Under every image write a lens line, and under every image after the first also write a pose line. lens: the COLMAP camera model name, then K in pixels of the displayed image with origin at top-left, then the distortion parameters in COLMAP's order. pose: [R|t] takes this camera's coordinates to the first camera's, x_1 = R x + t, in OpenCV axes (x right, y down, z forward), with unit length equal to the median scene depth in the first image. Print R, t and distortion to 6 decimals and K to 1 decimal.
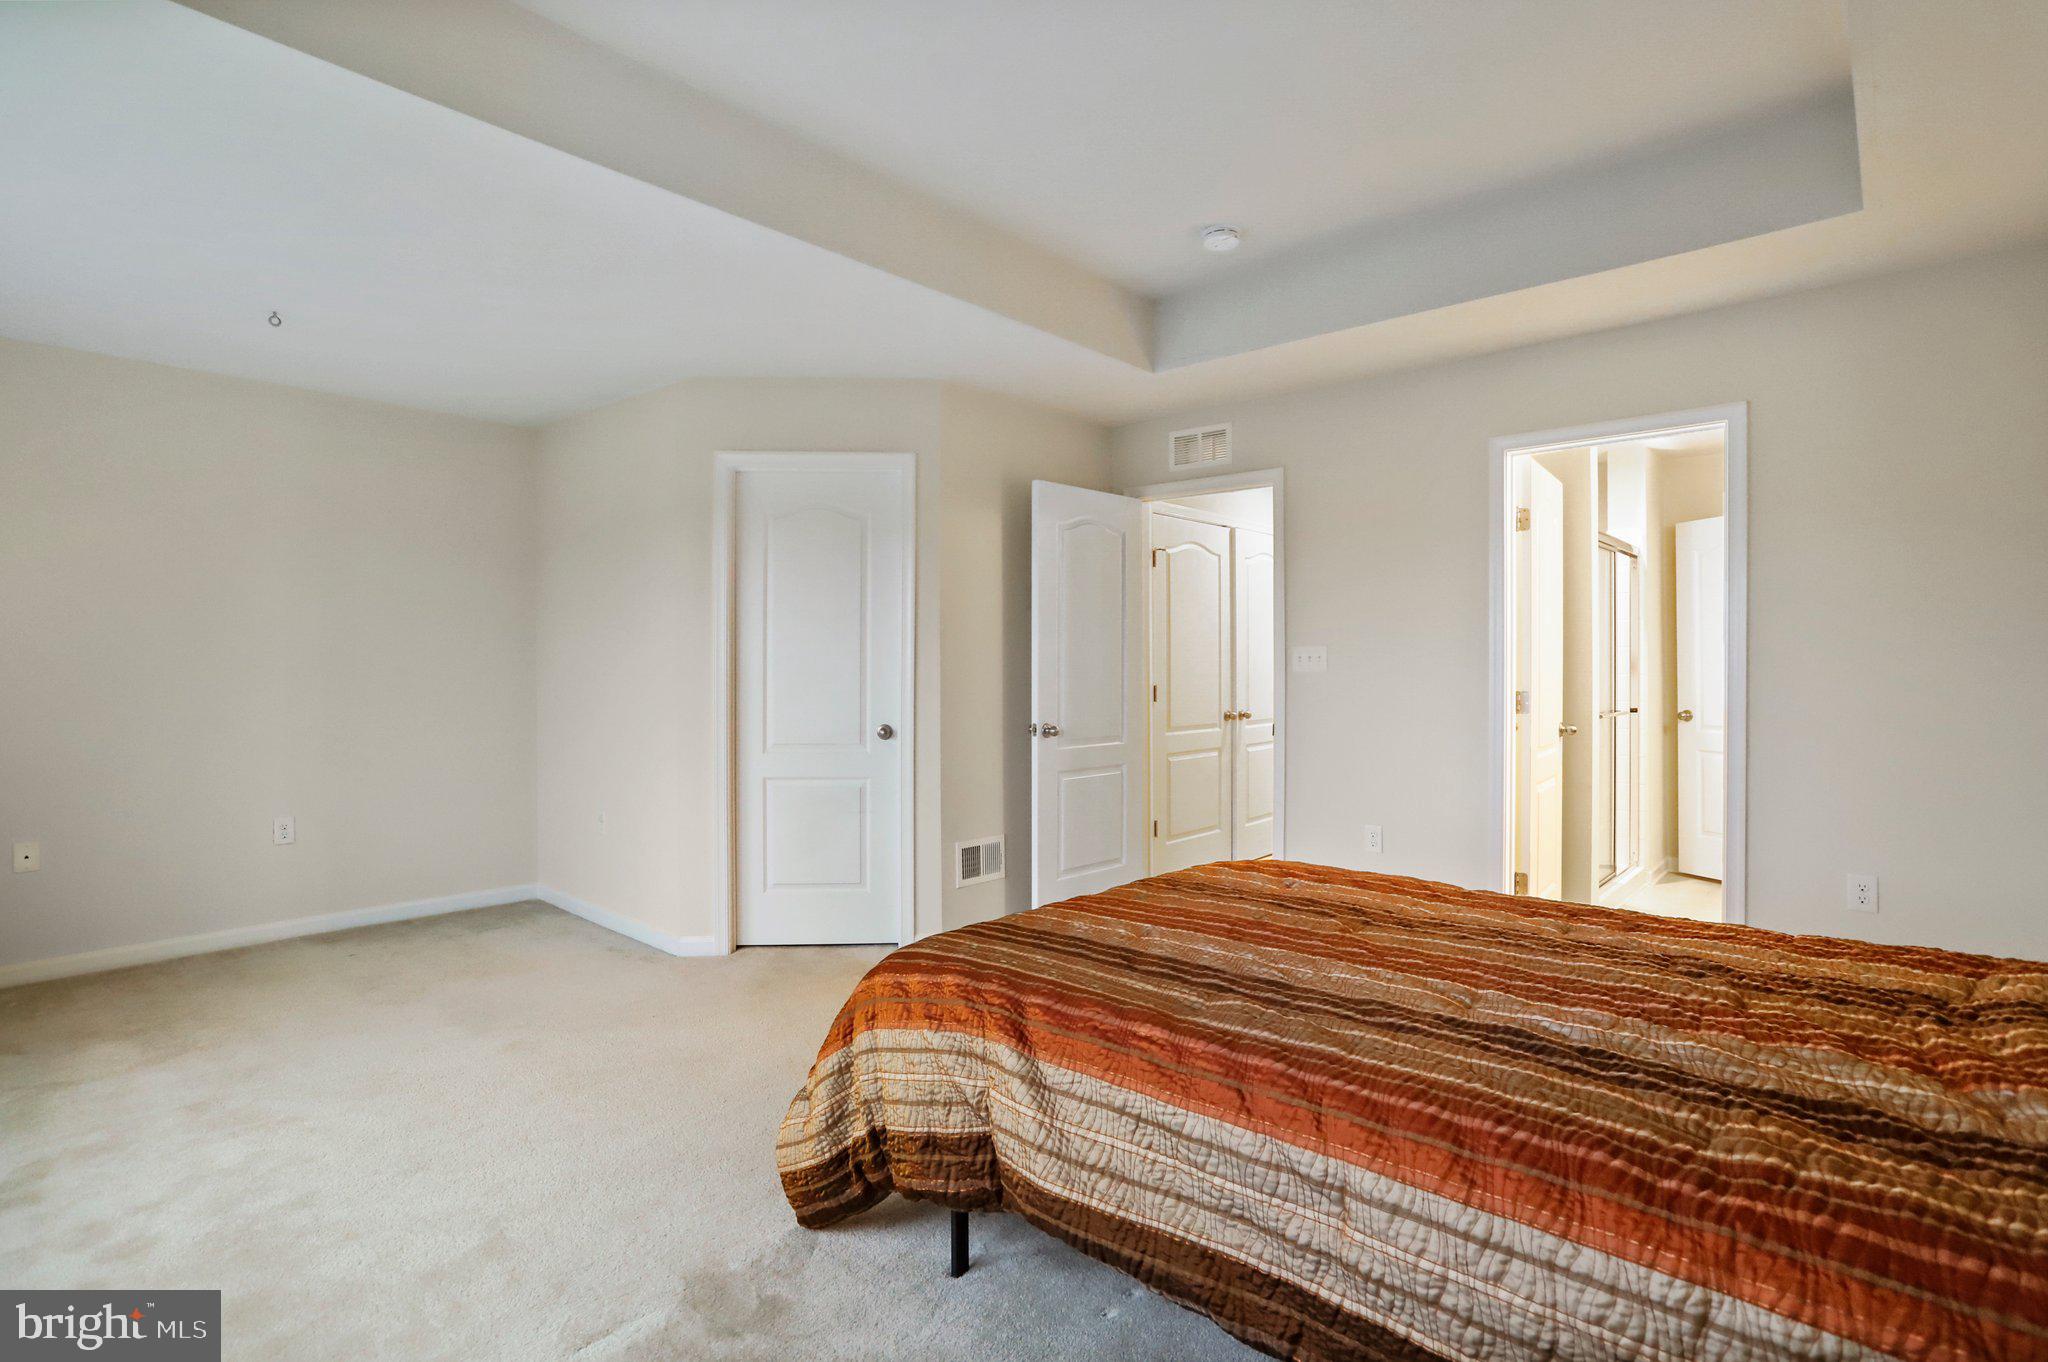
lens RADIAL K [[1014.9, 0, 1022.5], [0, 1014.9, 663.6], [0, 0, 1]] dist [-0.000993, -0.000084]
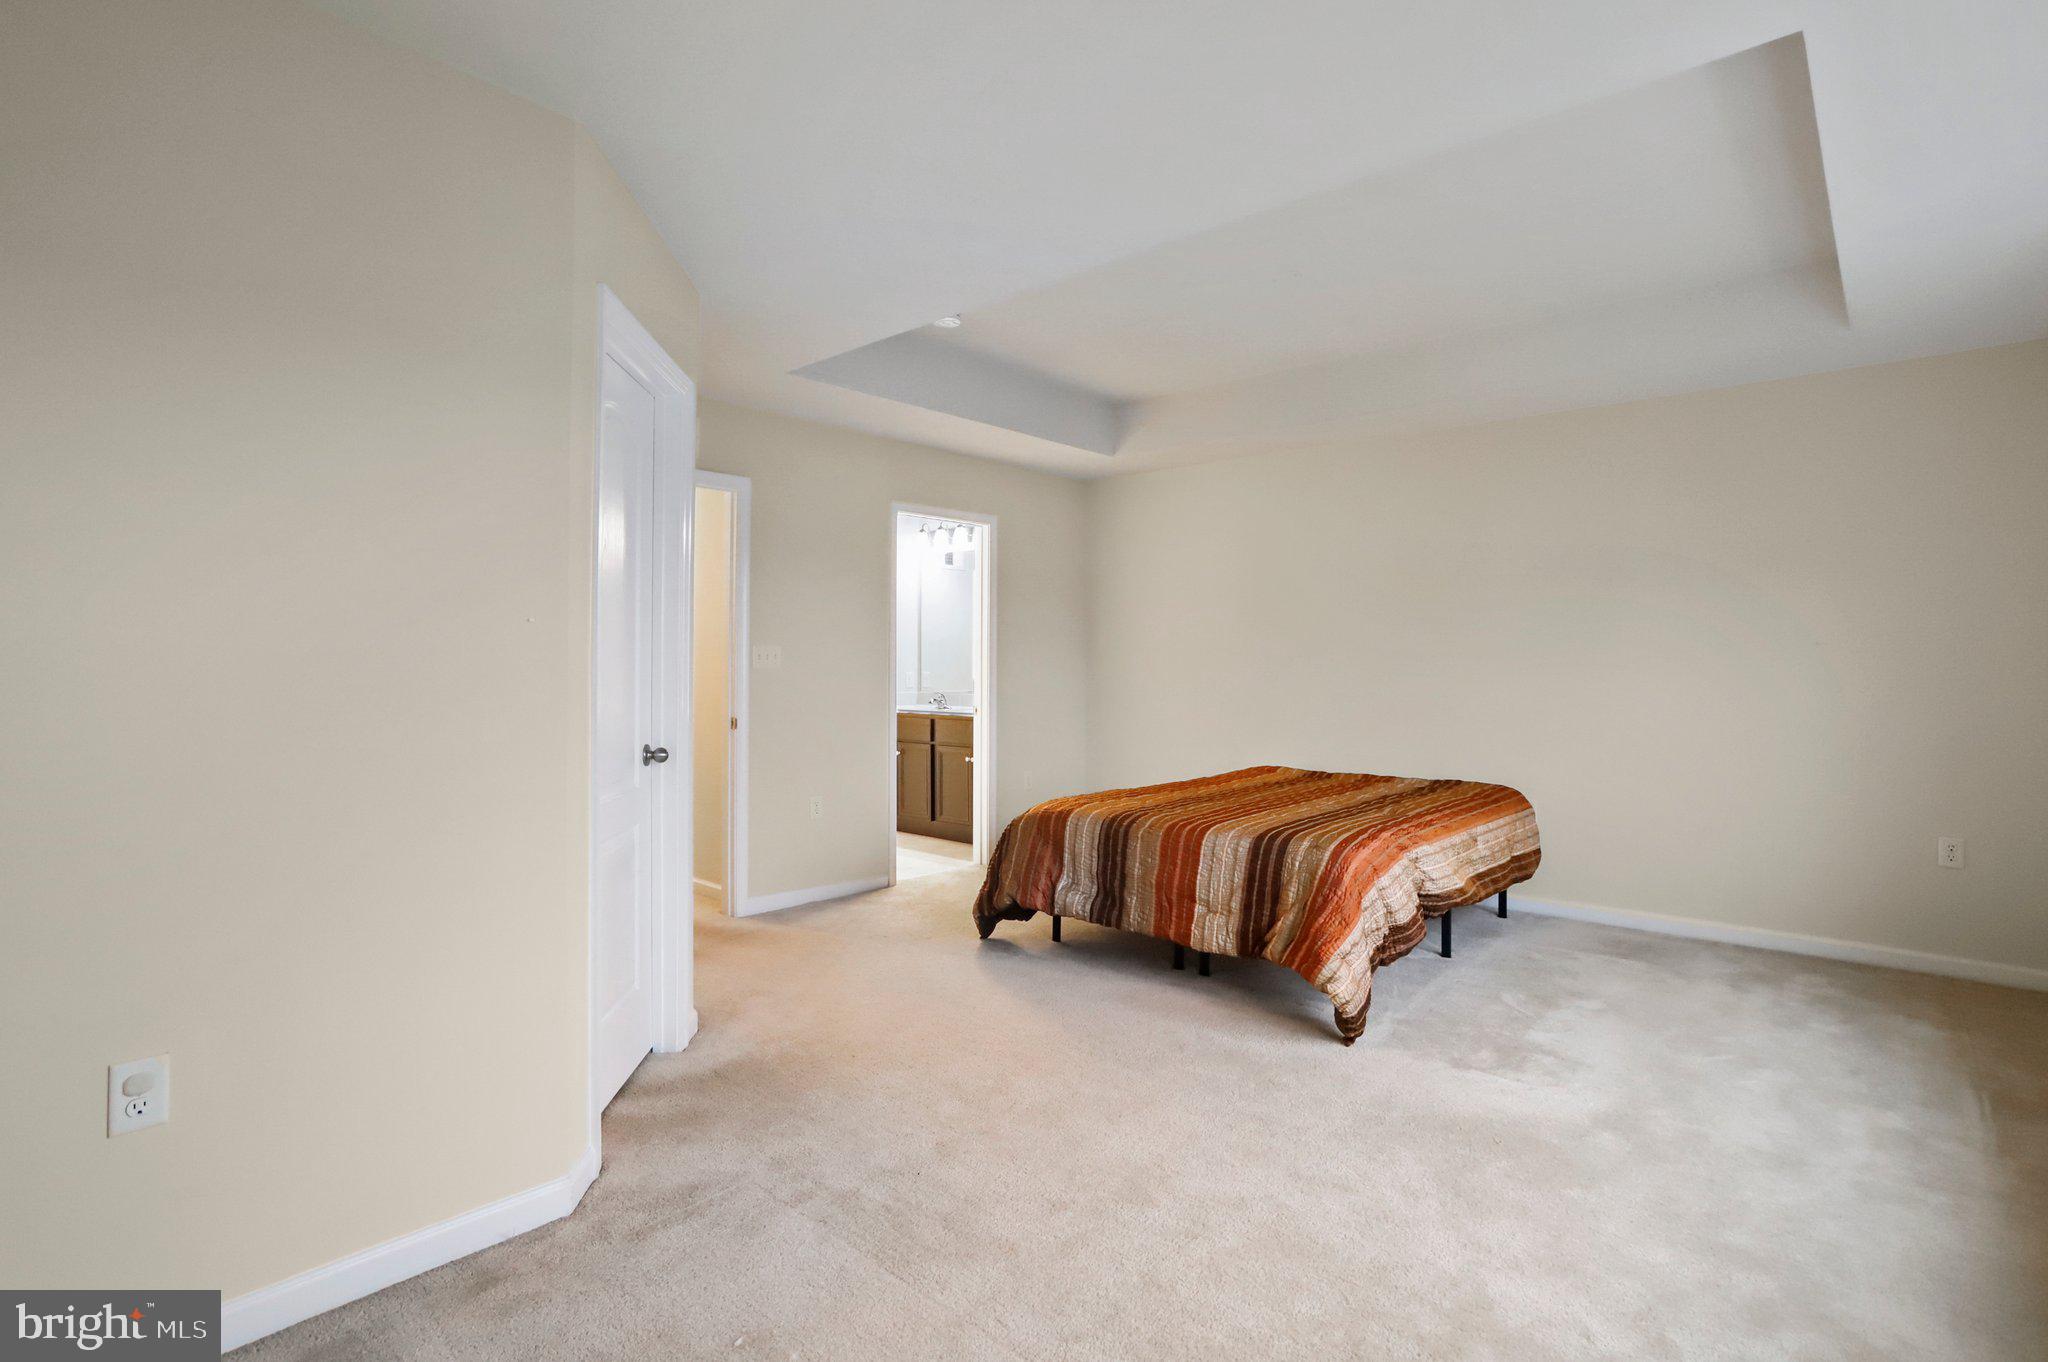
lens RADIAL K [[1014.9, 0, 1022.5], [0, 1014.9, 663.6], [0, 0, 1]] dist [-0.000993, -0.000084]
pose [[0.011522, -0.000248, 0.999934, -1.031781], [-0.005856, 0.999983, 0.000315, 0.000075], [-0.999916, -0.005860, 0.011520, 0.894095]]
